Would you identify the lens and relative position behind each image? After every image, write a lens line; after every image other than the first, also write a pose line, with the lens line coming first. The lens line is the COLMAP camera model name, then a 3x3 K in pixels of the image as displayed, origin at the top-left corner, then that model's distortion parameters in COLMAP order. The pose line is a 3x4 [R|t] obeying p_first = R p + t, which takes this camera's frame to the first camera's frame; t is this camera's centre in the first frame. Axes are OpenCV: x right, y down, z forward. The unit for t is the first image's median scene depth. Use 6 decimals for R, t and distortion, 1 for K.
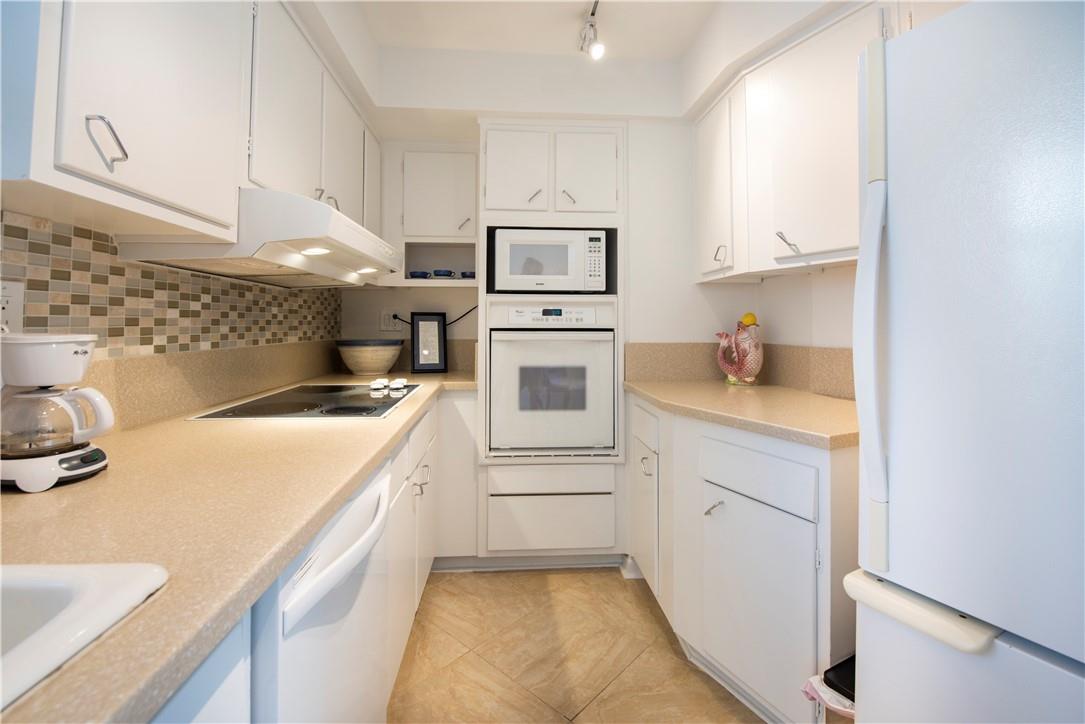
lens RADIAL K [[478.0, 0, 551.7], [0, 478.0, 313.5], [0, 0, 1]] dist [-0.013829, -0.001921]
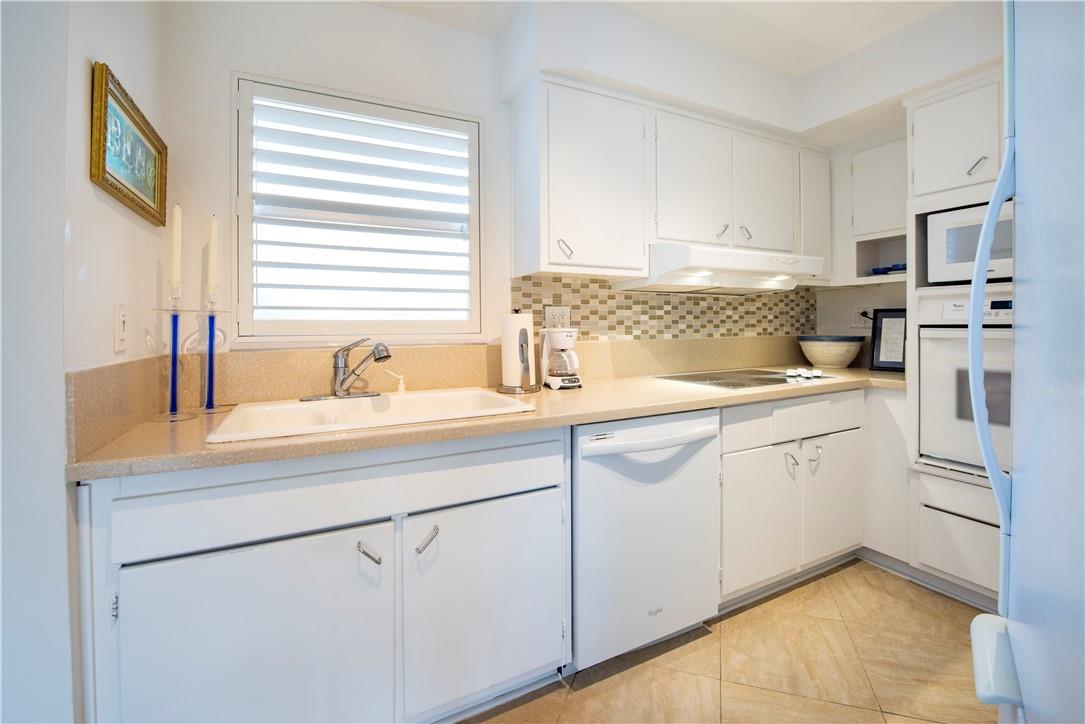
lens RADIAL K [[478.0, 0, 555.2], [0, 478.0, 325.6], [0, 0, 1]] dist [-0.013829, -0.001921]
pose [[0.398196, -0.003373, -0.917294, 0.510360], [0.030905, 0.999475, 0.009741, 0.001651], [0.916779, -0.032228, 0.398092, -0.013093]]
